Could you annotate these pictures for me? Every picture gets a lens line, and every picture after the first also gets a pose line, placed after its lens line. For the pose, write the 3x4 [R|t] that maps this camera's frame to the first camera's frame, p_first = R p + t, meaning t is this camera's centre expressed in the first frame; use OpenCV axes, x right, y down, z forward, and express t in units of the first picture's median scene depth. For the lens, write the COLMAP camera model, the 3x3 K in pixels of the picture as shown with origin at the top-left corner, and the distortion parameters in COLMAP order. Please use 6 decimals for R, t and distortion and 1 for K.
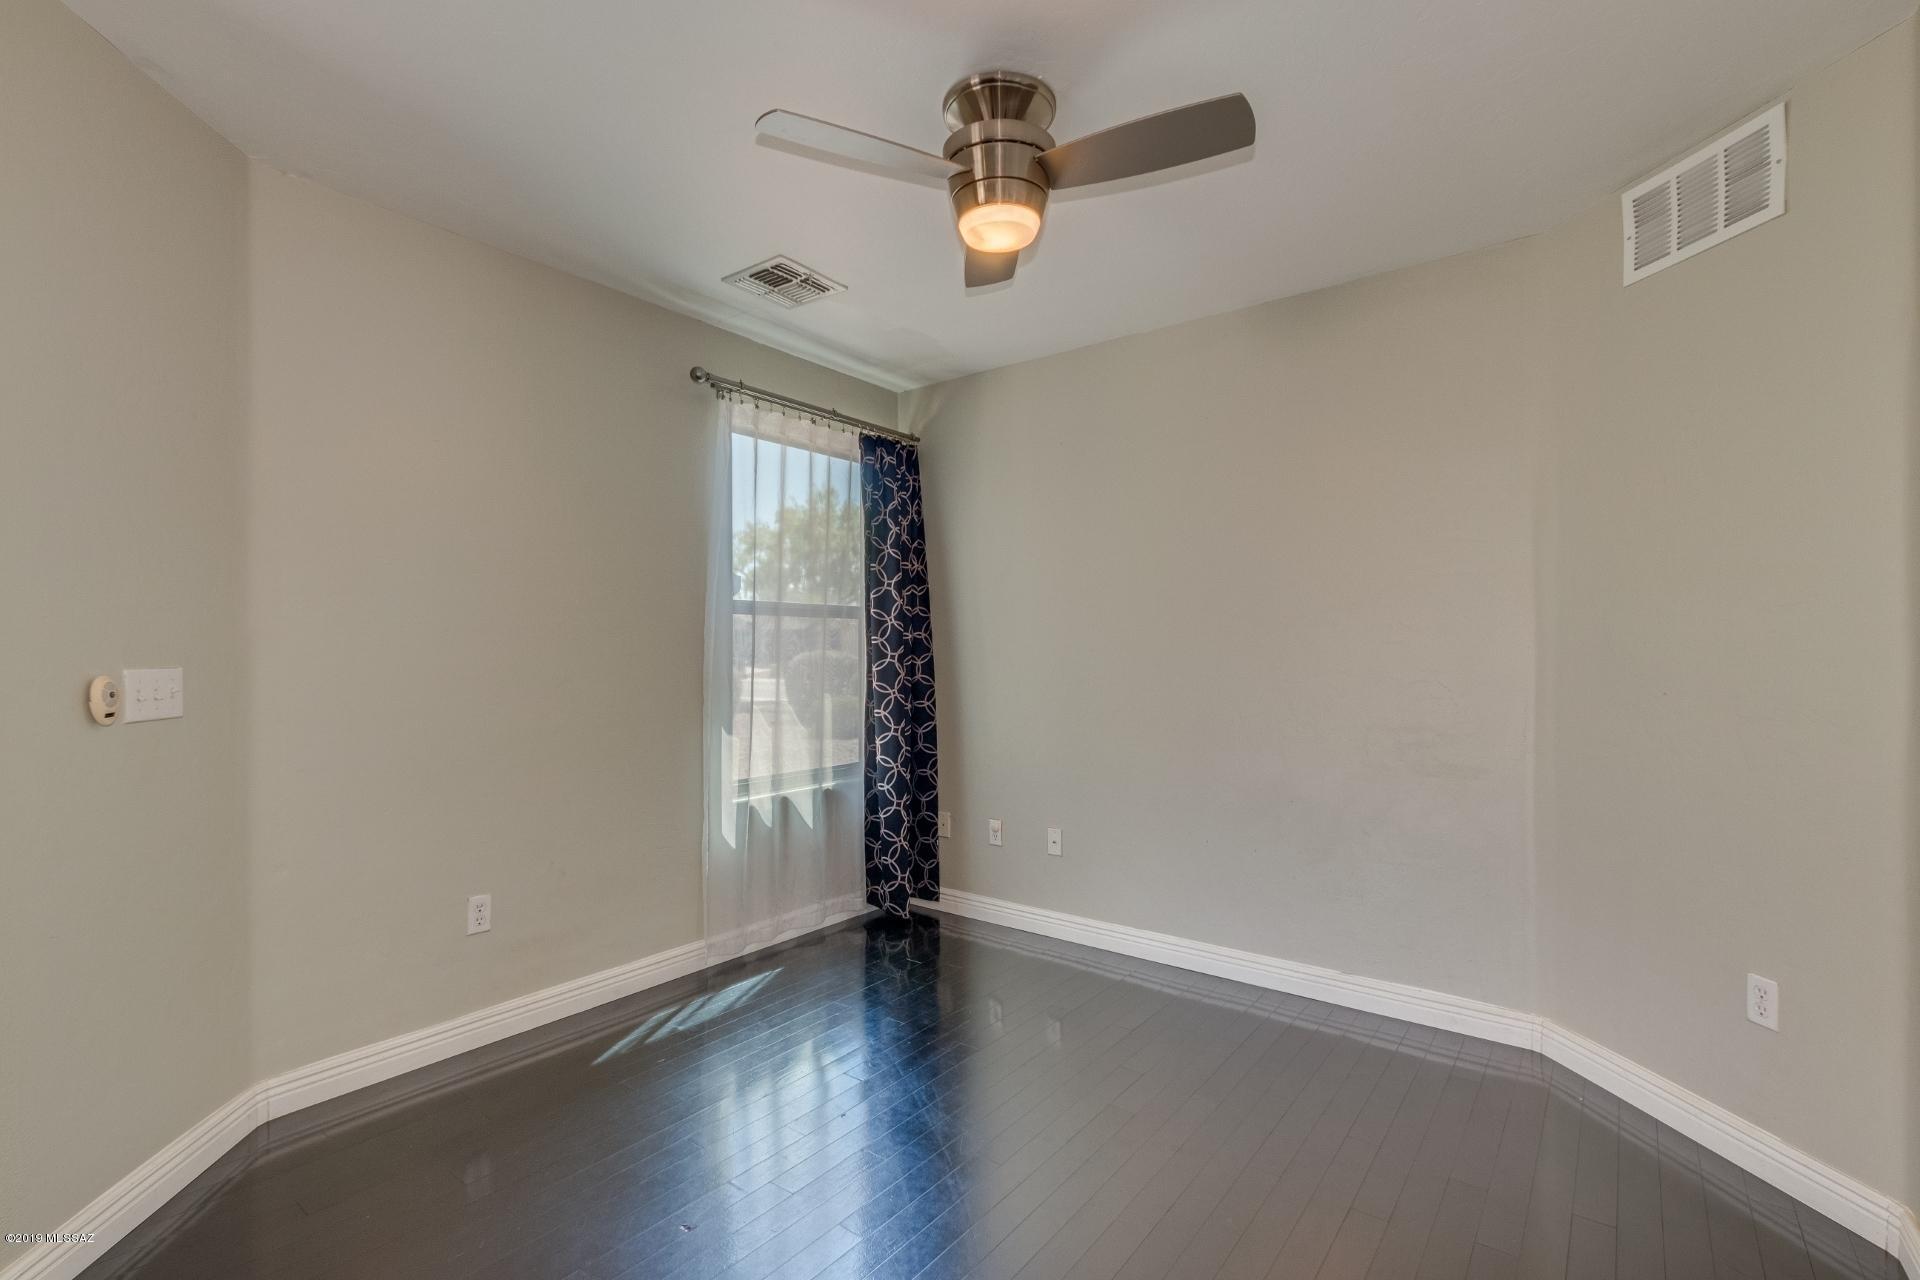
lens RADIAL K [[883.0, 0, 955.2], [0, 883.0, 650.8], [0, 0, 1]] dist [-0.001402, -0.000352]
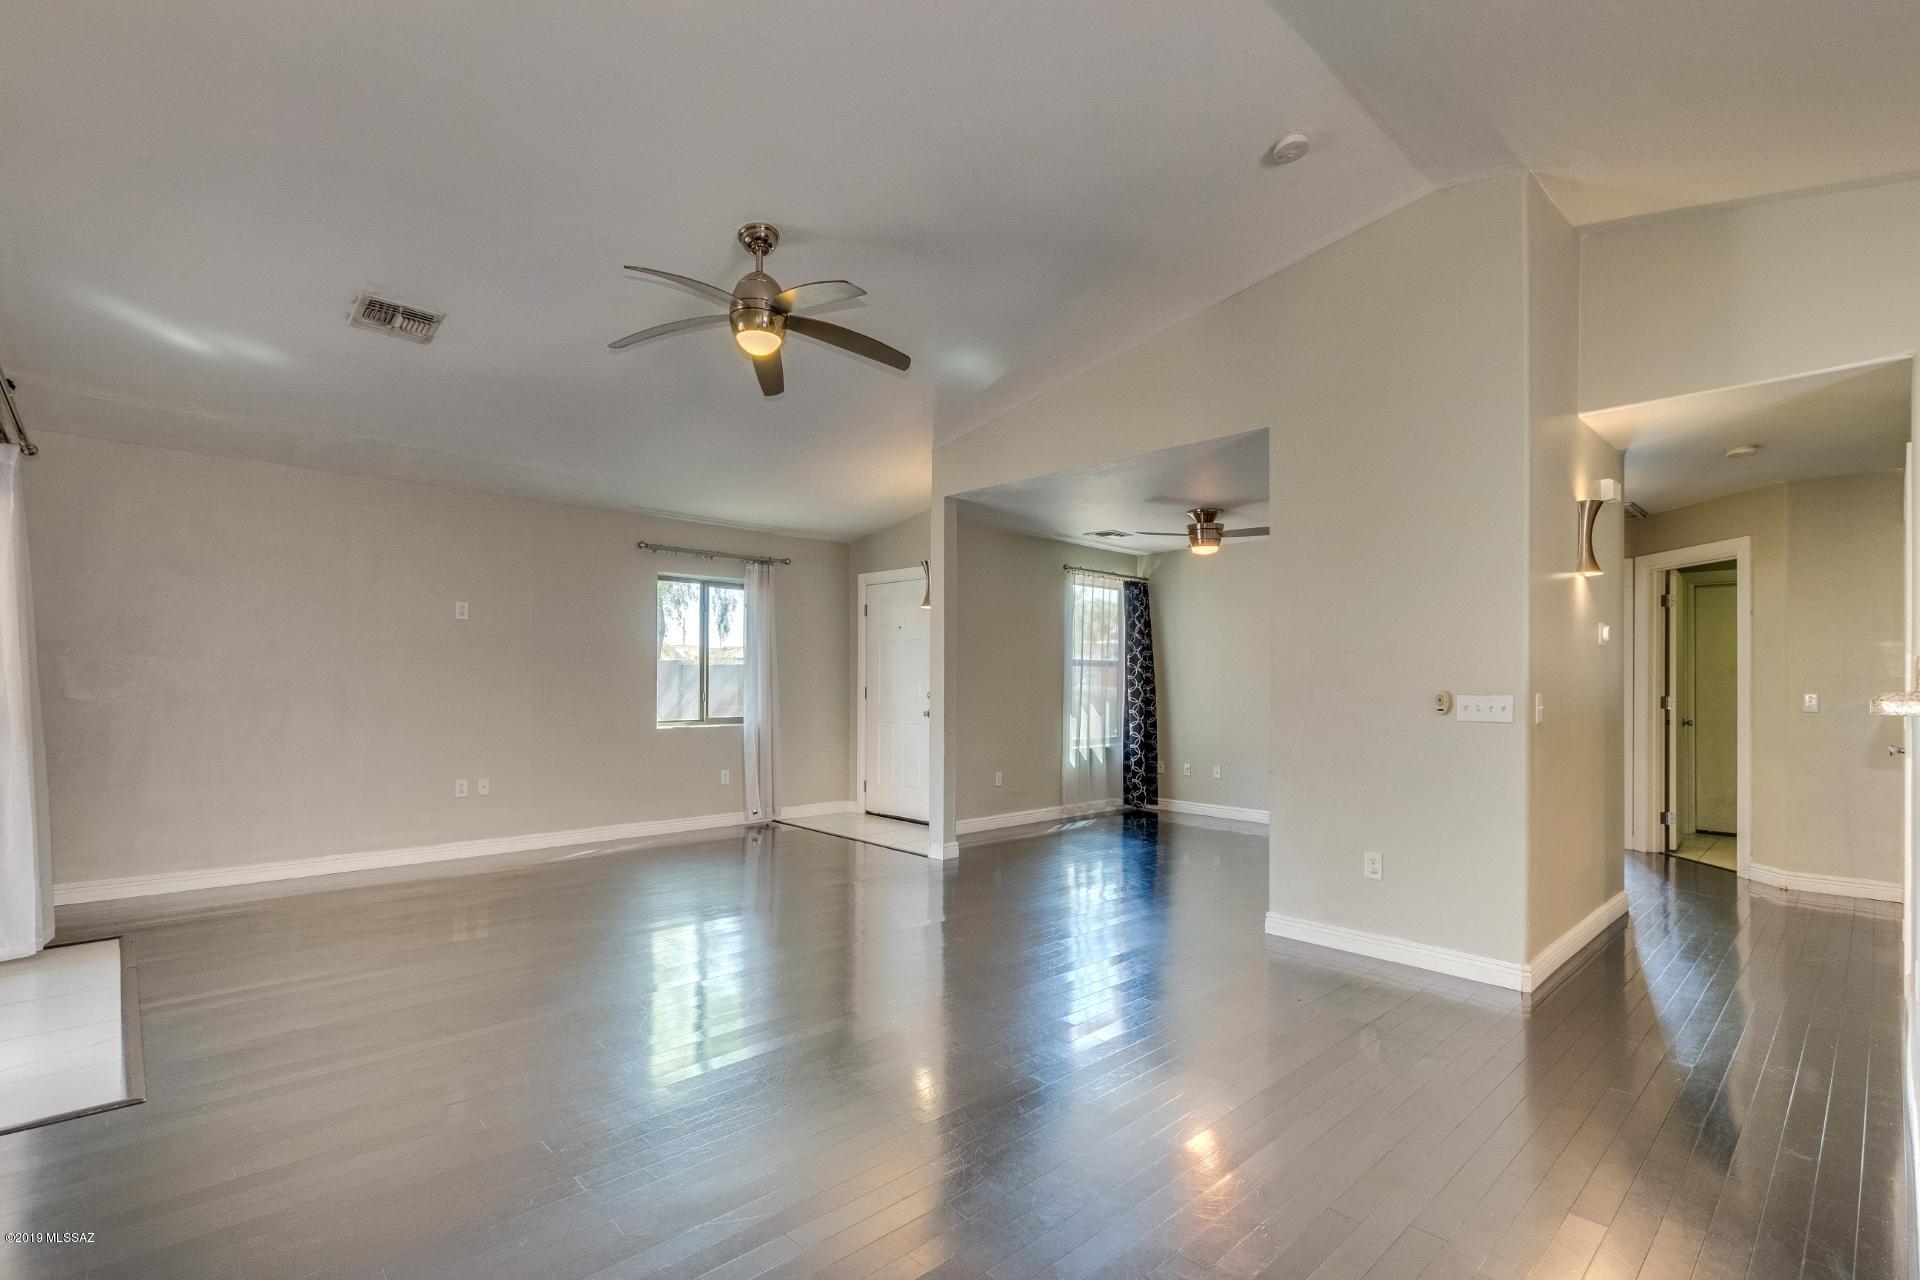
lens RADIAL K [[886.1, 0, 966.7], [0, 886.1, 676.8], [0, 0, 1]] dist [-0.002721, -0.001027]
pose [[0.989870, 0.004023, -0.141921, -0.175367], [-0.005216, 0.999954, -0.008035, 0.005625], [0.141882, 0.008694, 0.989845, -1.158353]]
